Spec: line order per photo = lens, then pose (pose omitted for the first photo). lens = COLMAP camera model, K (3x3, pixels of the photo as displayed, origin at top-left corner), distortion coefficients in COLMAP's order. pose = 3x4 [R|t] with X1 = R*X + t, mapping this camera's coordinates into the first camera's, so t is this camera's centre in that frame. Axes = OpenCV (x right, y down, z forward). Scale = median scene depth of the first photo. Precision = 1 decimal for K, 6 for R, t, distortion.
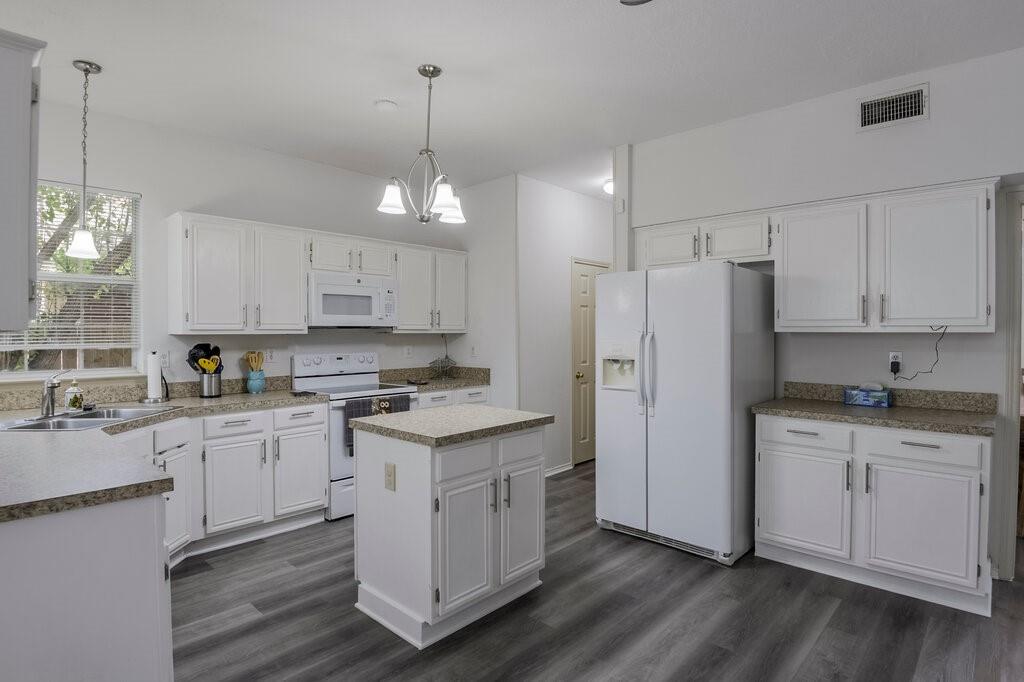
lens RADIAL K [[549.9, 0, 518.0], [0, 549.9, 335.8], [0, 0, 1]] dist [0.021127, -0.011055]
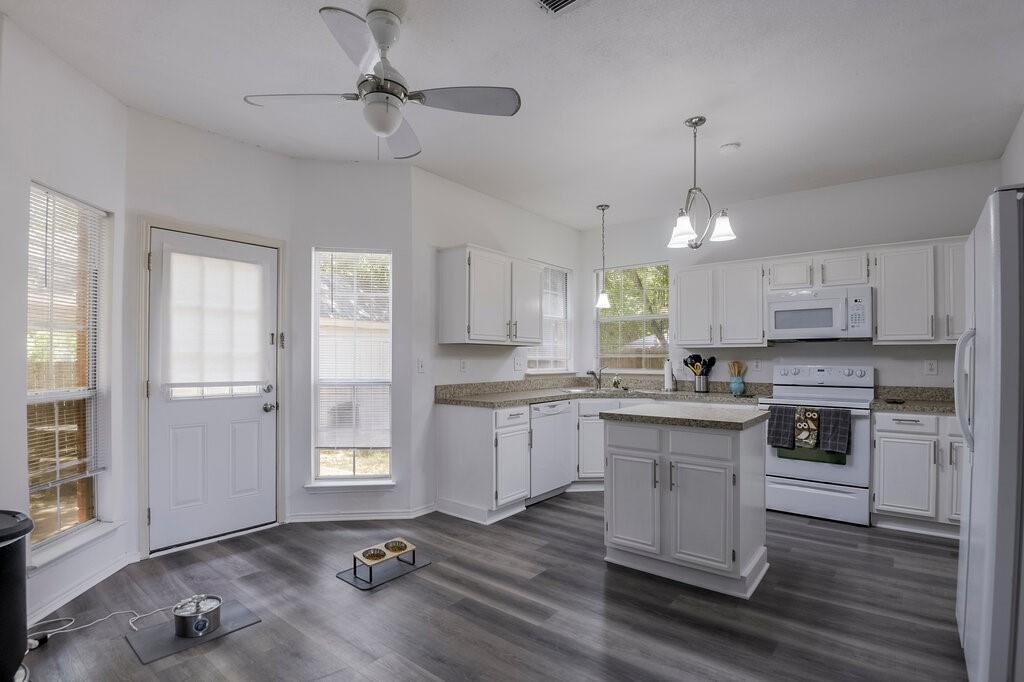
lens RADIAL K [[487.8, 0, 489.7], [0, 487.8, 361.5], [0, 0, 1]] dist [-0.021374, -0.000935]
pose [[0.051434, 0.006305, -0.998656, 0.652951], [-0.010129, 0.999932, 0.005792, 0.029581], [0.998625, 0.009817, 0.051495, 0.390863]]
